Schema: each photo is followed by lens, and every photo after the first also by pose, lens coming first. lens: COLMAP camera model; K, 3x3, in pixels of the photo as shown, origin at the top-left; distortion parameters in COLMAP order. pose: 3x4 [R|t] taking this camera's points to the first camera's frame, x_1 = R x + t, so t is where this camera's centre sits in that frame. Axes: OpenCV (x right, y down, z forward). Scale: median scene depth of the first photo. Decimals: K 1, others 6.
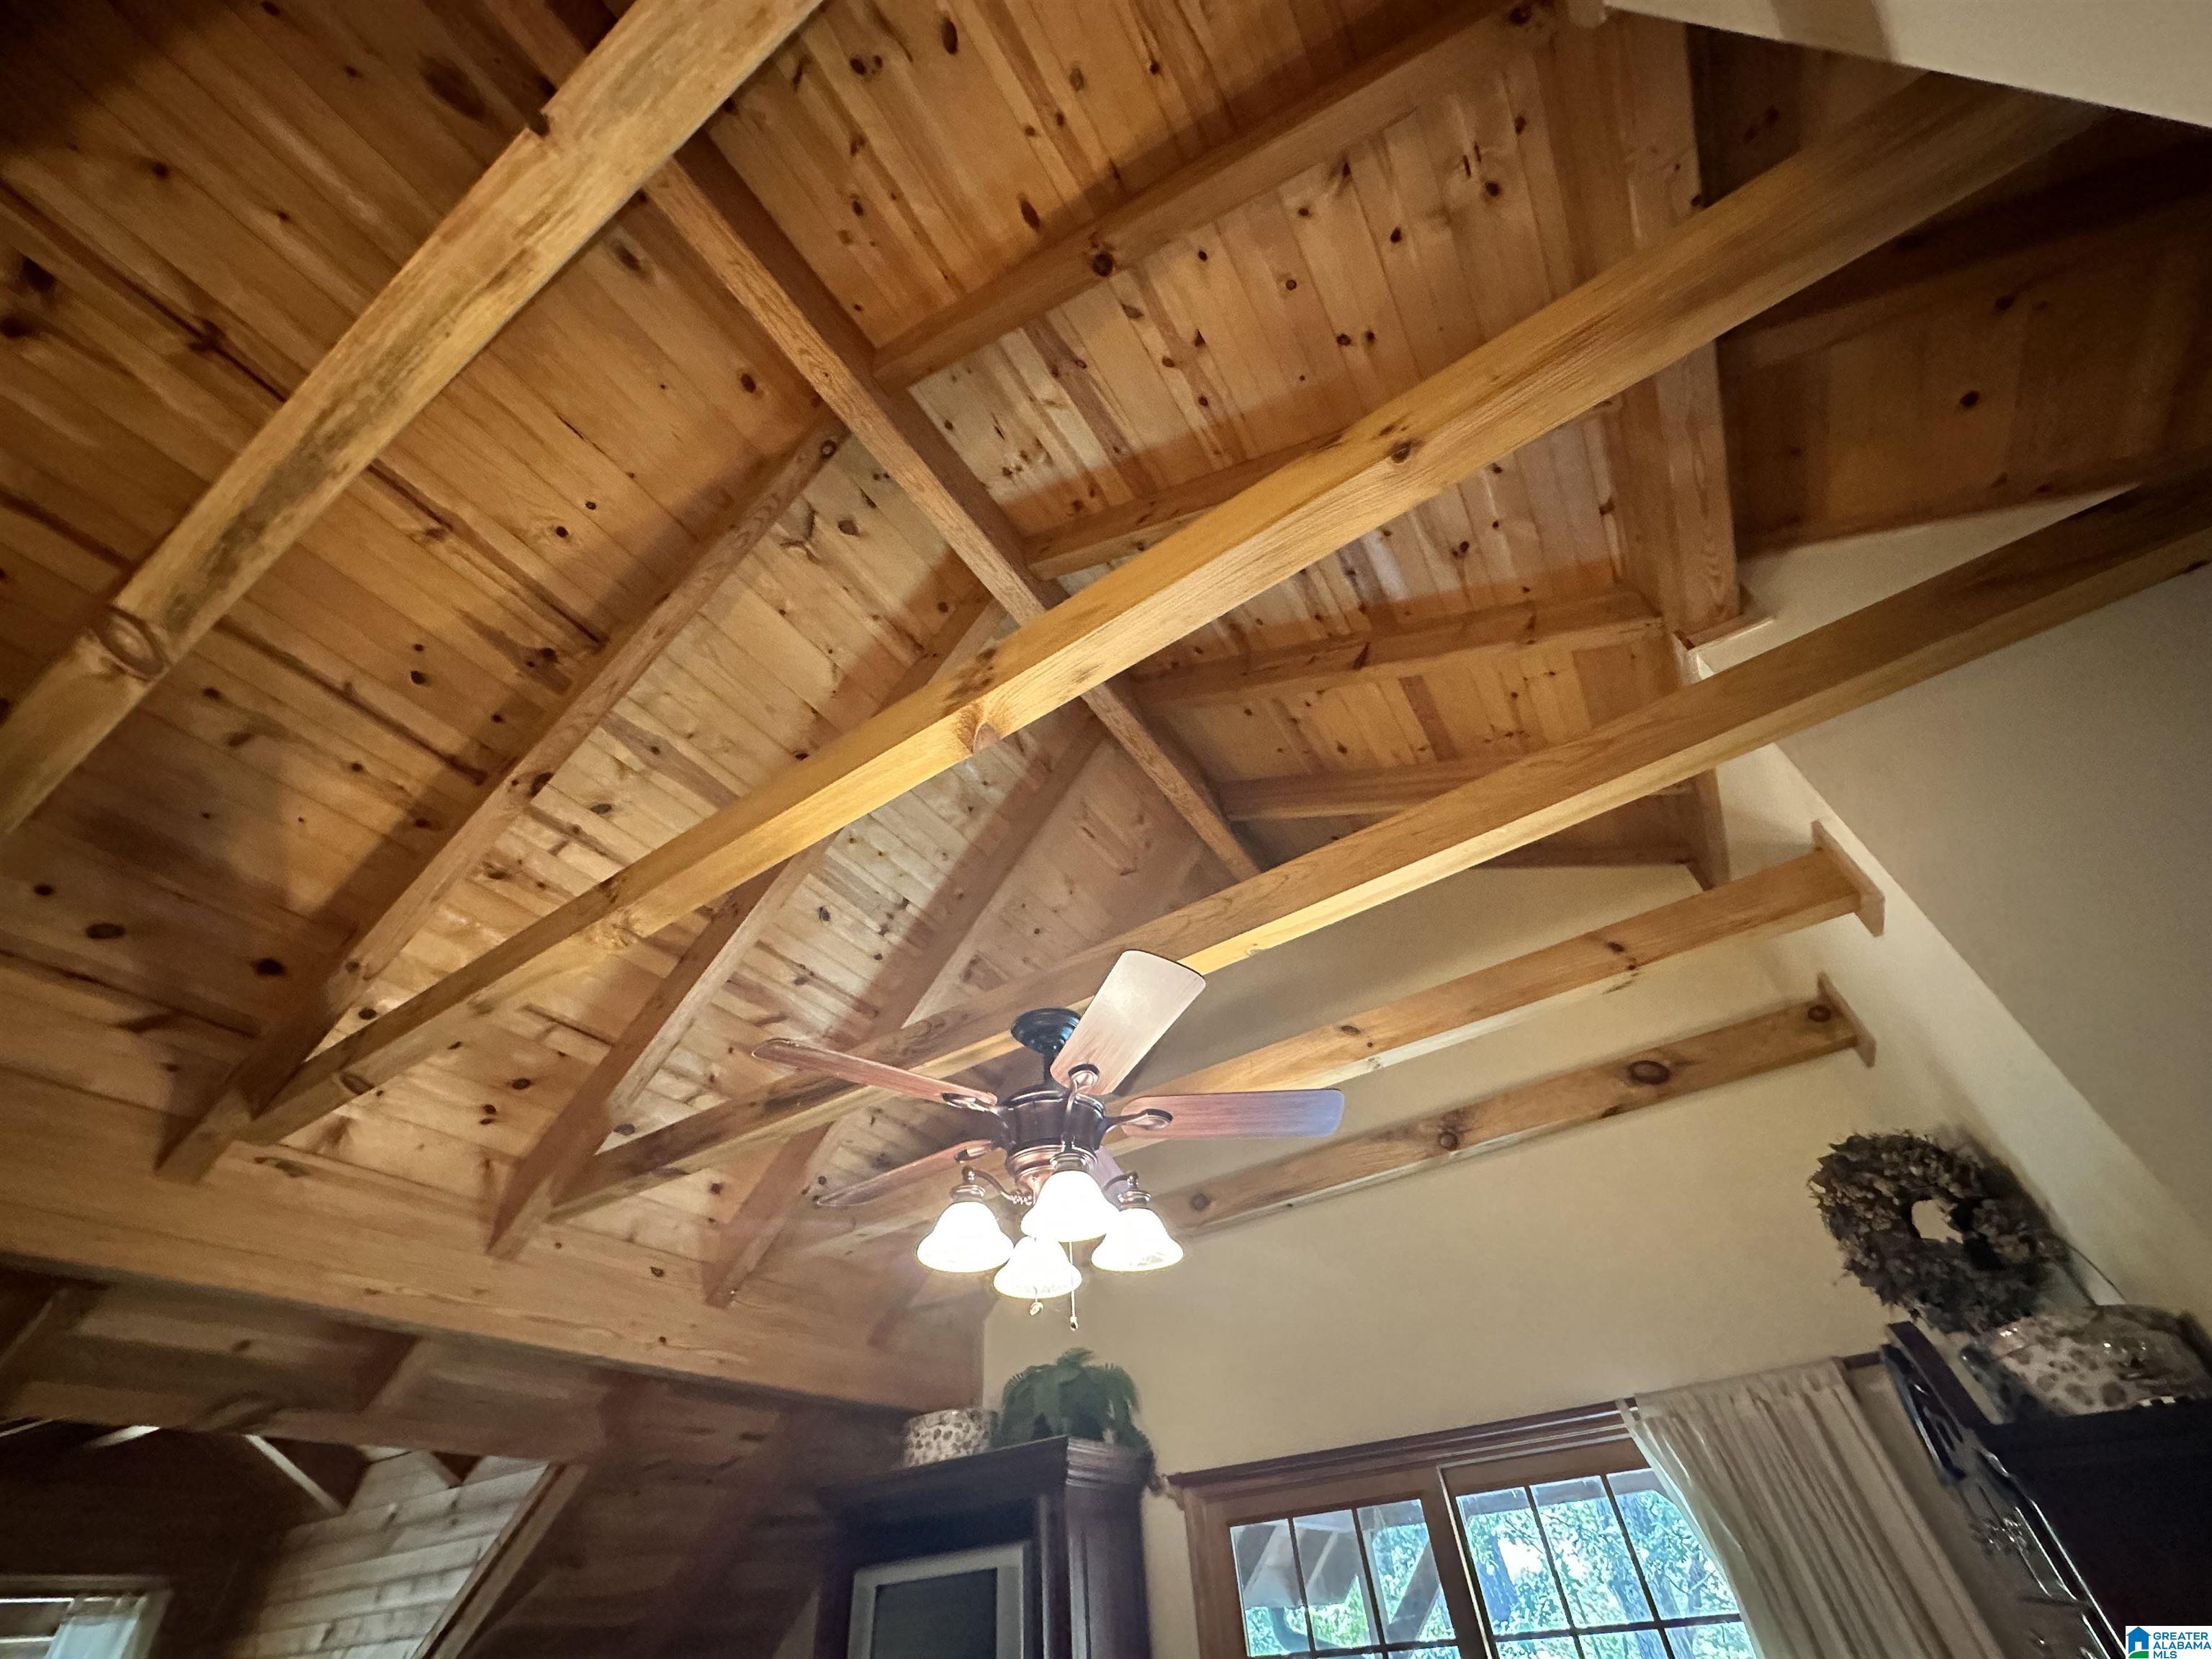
lens RADIAL K [[884.4, 0, 1106.8], [0, 884.4, 829.5], [0, 0, 1]] dist [-0.003995, 0.000755]
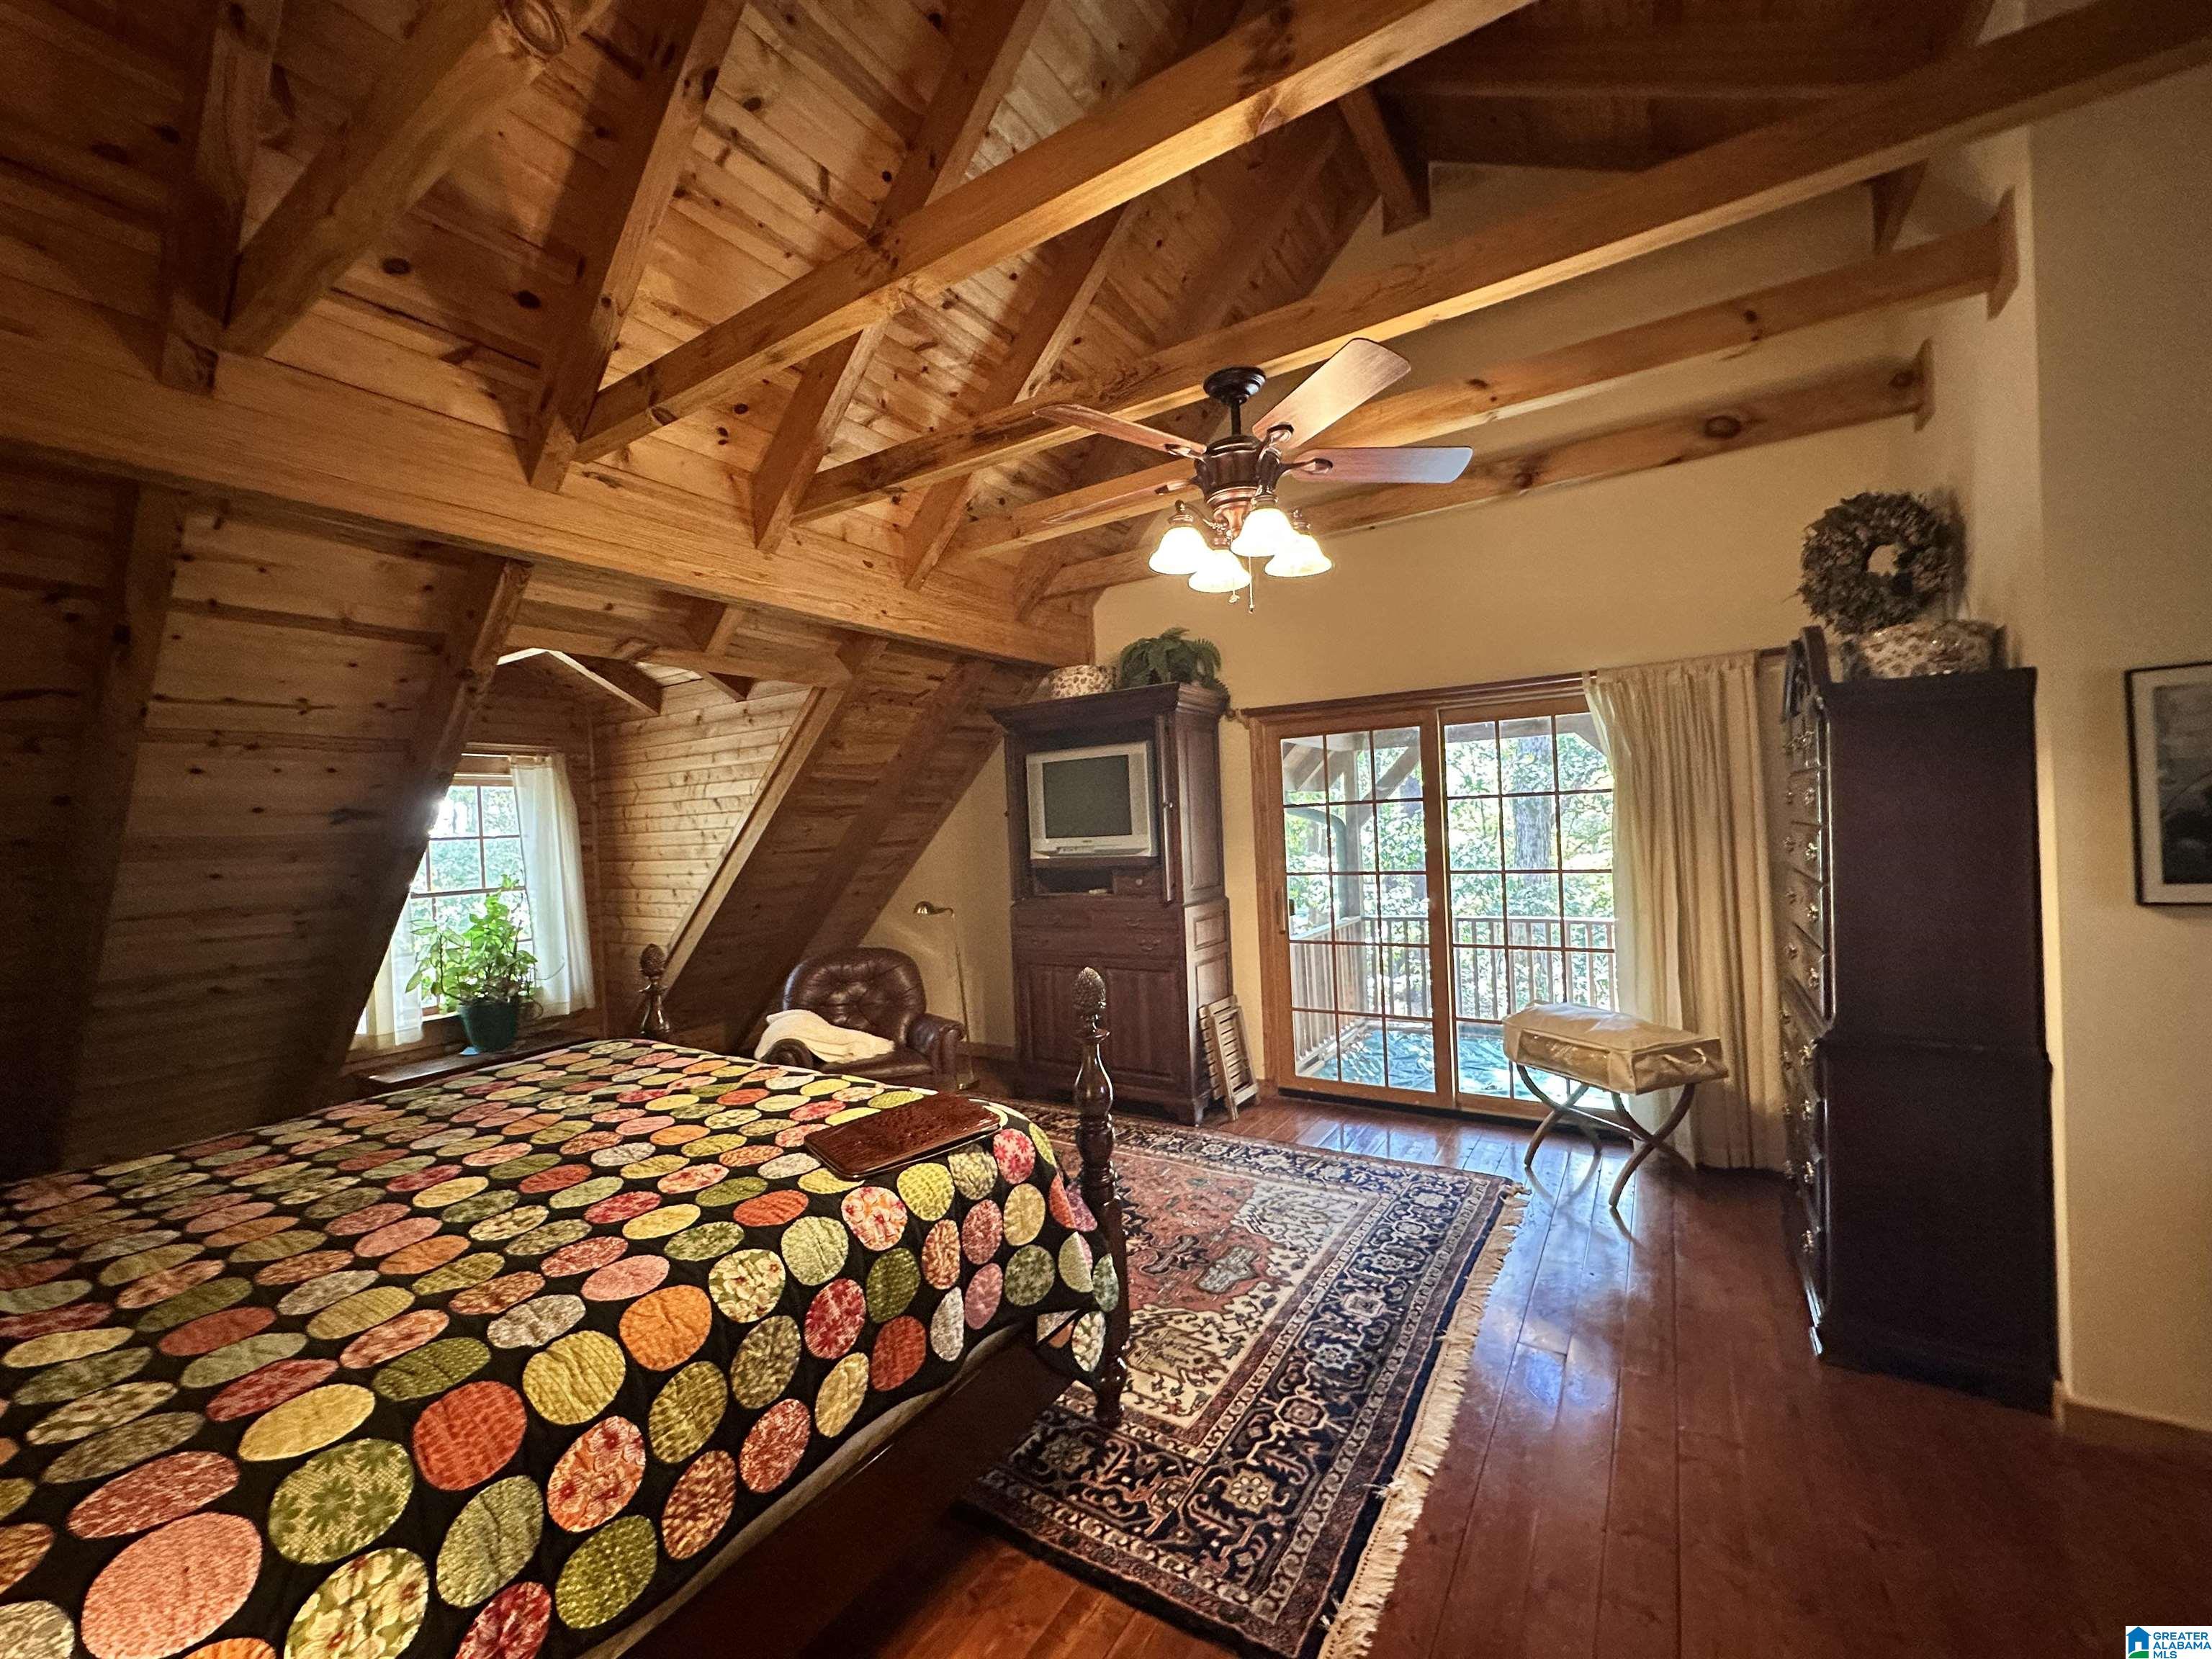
lens RADIAL K [[884.4, 0, 1106.3], [0, 884.4, 835.0], [0, 0, 1]] dist [-0.003995, 0.000755]
pose [[0.999522, 0.030685, -0.003794, -0.164512], [-0.019716, 0.727079, 0.686271, -0.109912], [0.023817, -0.685868, 0.727336, -0.213328]]
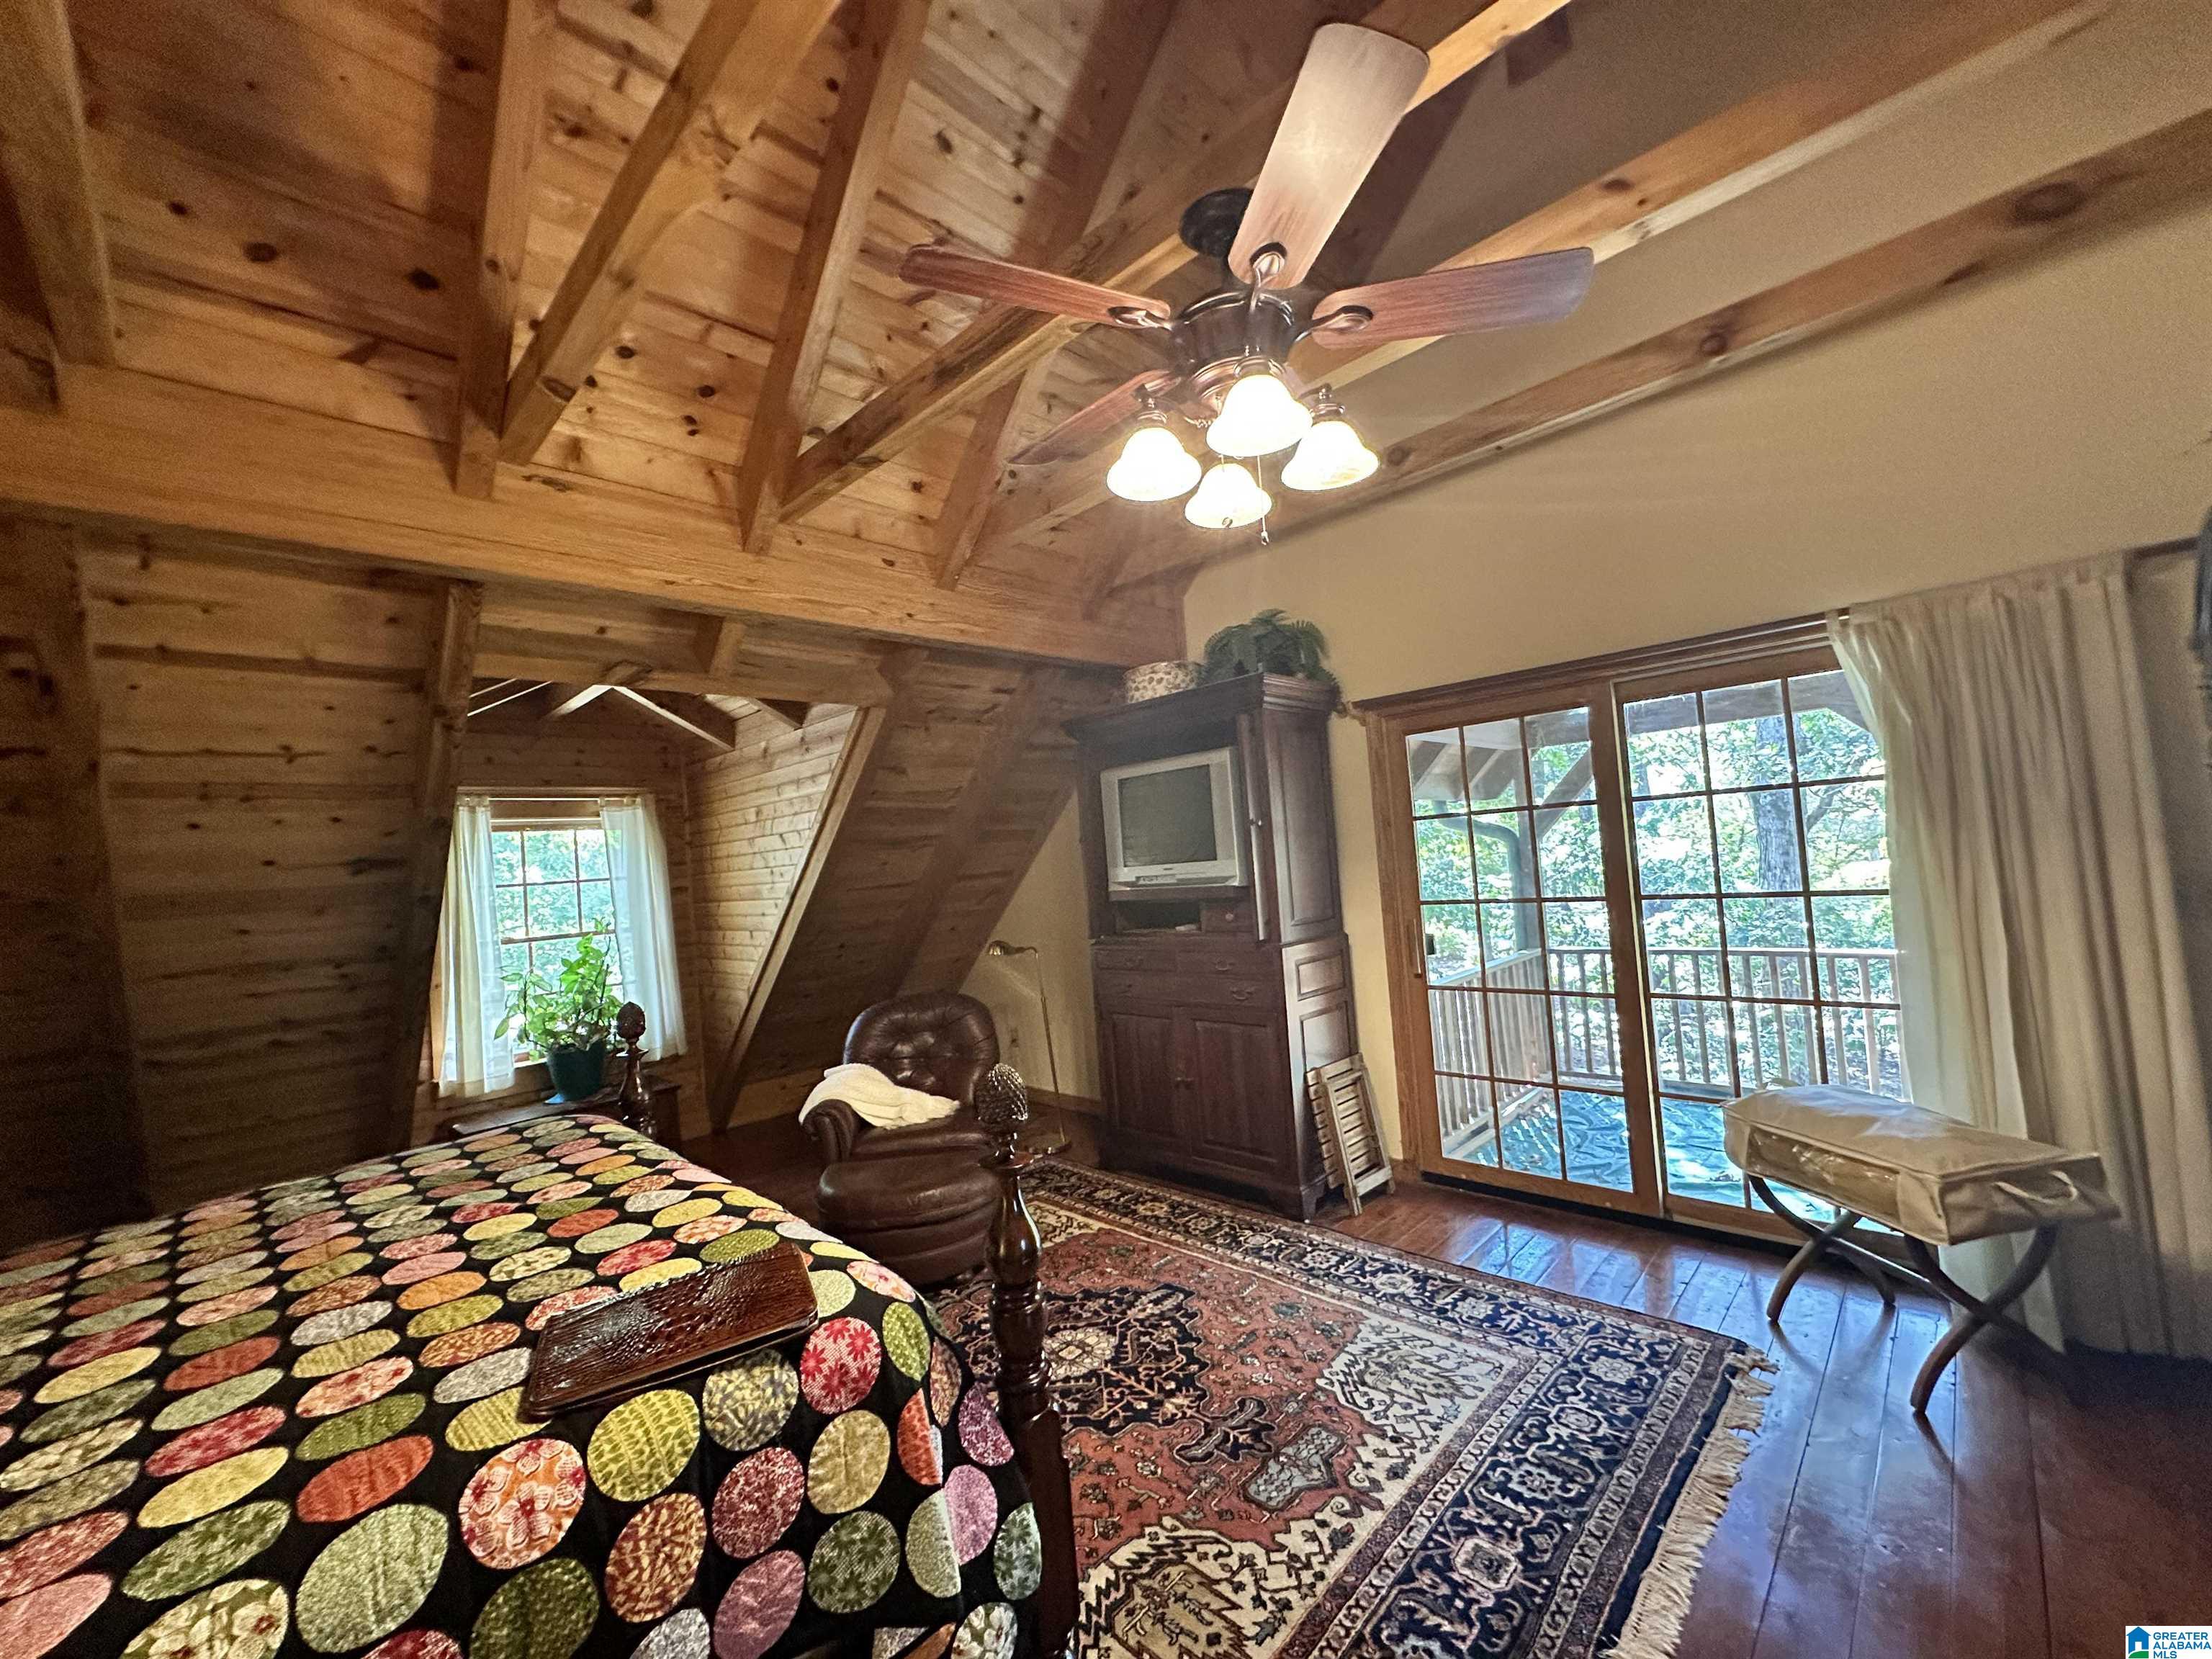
lens RADIAL K [[884.4, 0, 1105.4], [0, 884.4, 835.0], [0, 0, 1]] dist [-0.003995, 0.000755]
pose [[0.976782, -0.004814, -0.214183, 0.000316], [0.146897, 0.742774, 0.653229, 0.071956], [0.155945, -0.669525, 0.726235, -0.008331]]
